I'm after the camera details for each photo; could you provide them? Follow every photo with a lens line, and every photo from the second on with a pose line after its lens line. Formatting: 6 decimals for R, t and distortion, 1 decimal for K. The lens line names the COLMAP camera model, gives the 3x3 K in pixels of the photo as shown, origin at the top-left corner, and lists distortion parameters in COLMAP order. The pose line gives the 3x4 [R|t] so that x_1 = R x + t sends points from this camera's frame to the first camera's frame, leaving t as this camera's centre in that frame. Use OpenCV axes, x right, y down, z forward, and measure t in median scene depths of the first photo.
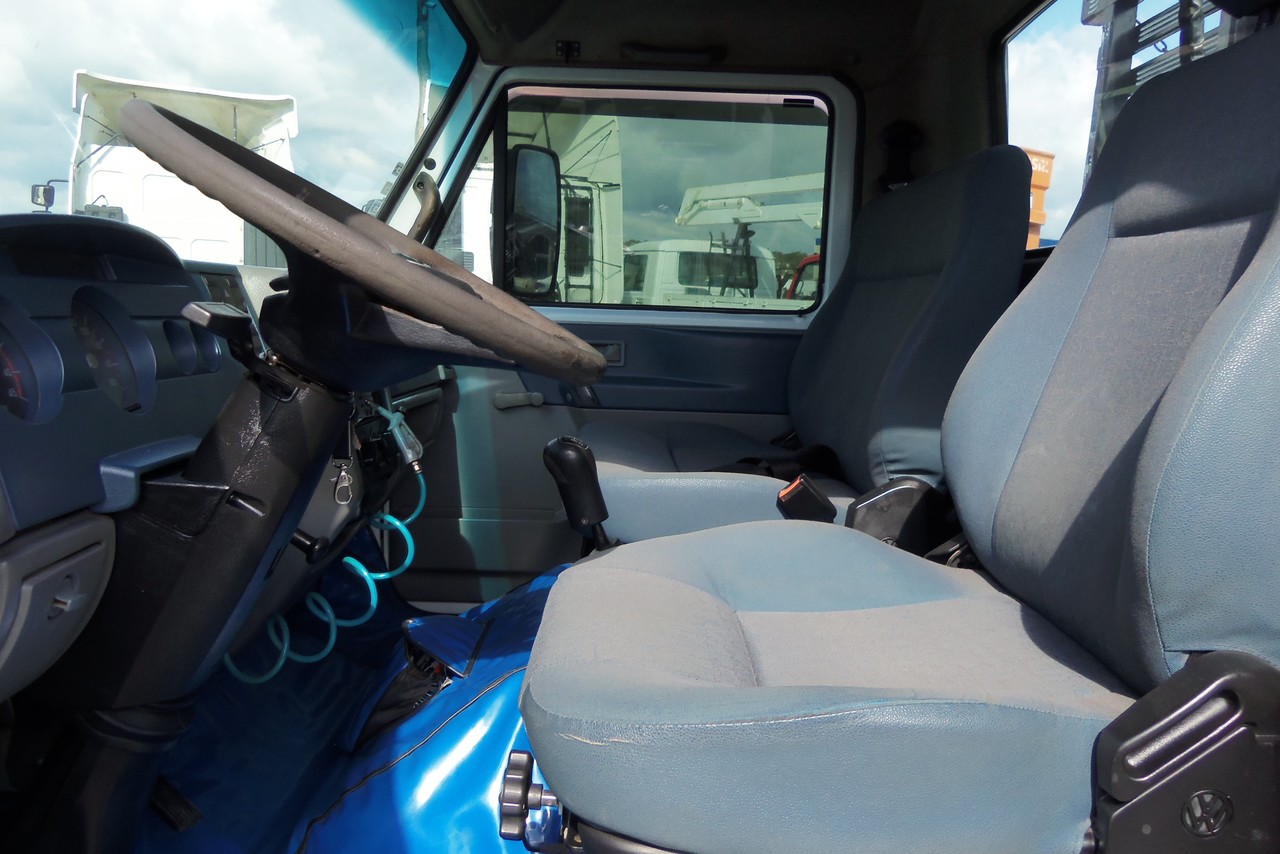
lens RADIAL K [[1064.0, 0, 640.1], [0, 1064.0, 427.3], [0, 0, 1]] dist [-0.053263, 0.002703]
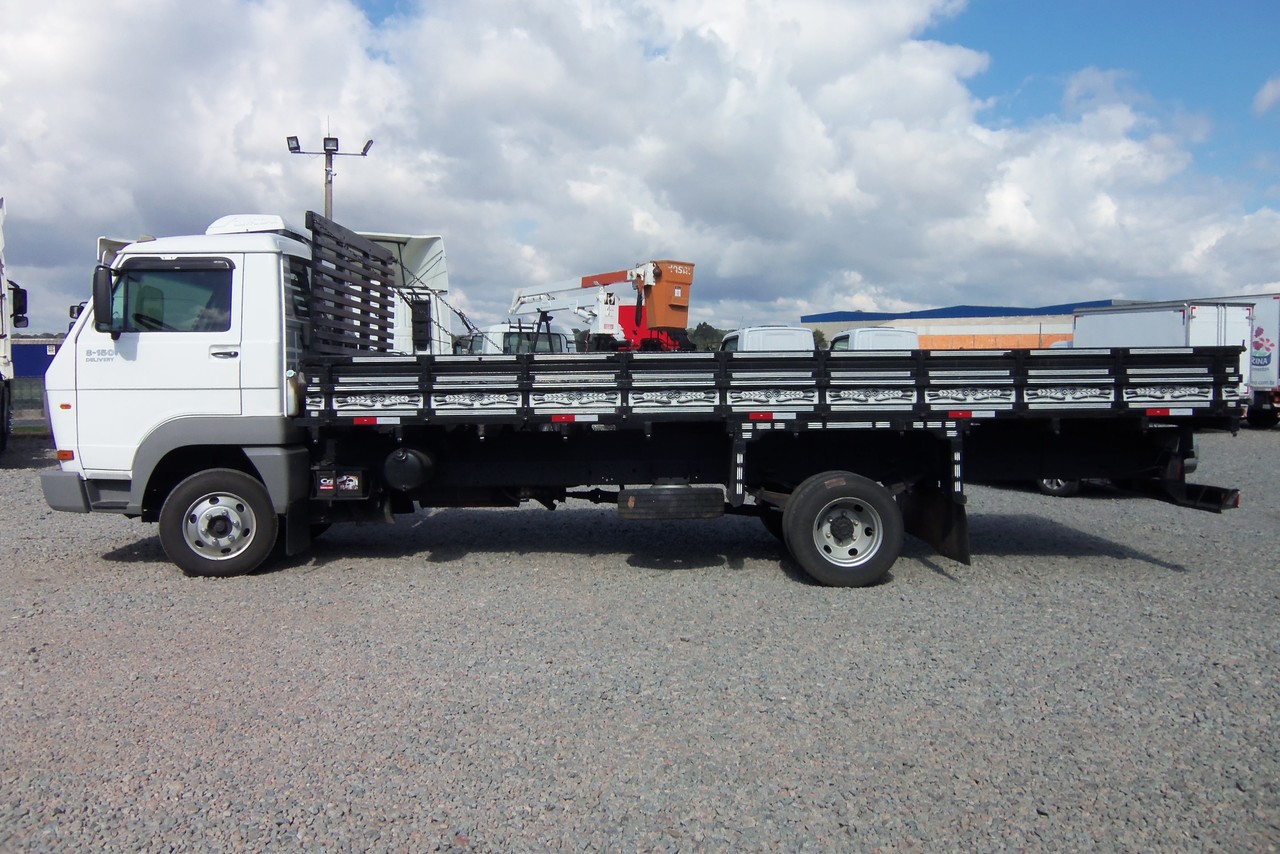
lens RADIAL K [[1064.0, 0, 639.7], [0, 1064.0, 429.3], [0, 0, 1]] dist [-0.053263, 0.002703]
pose [[0.995656, -0.049856, 0.078637, 0.126104], [0.055893, 0.995499, -0.076541, 0.106462], [-0.074467, 0.080604, 0.993961, -0.542754]]
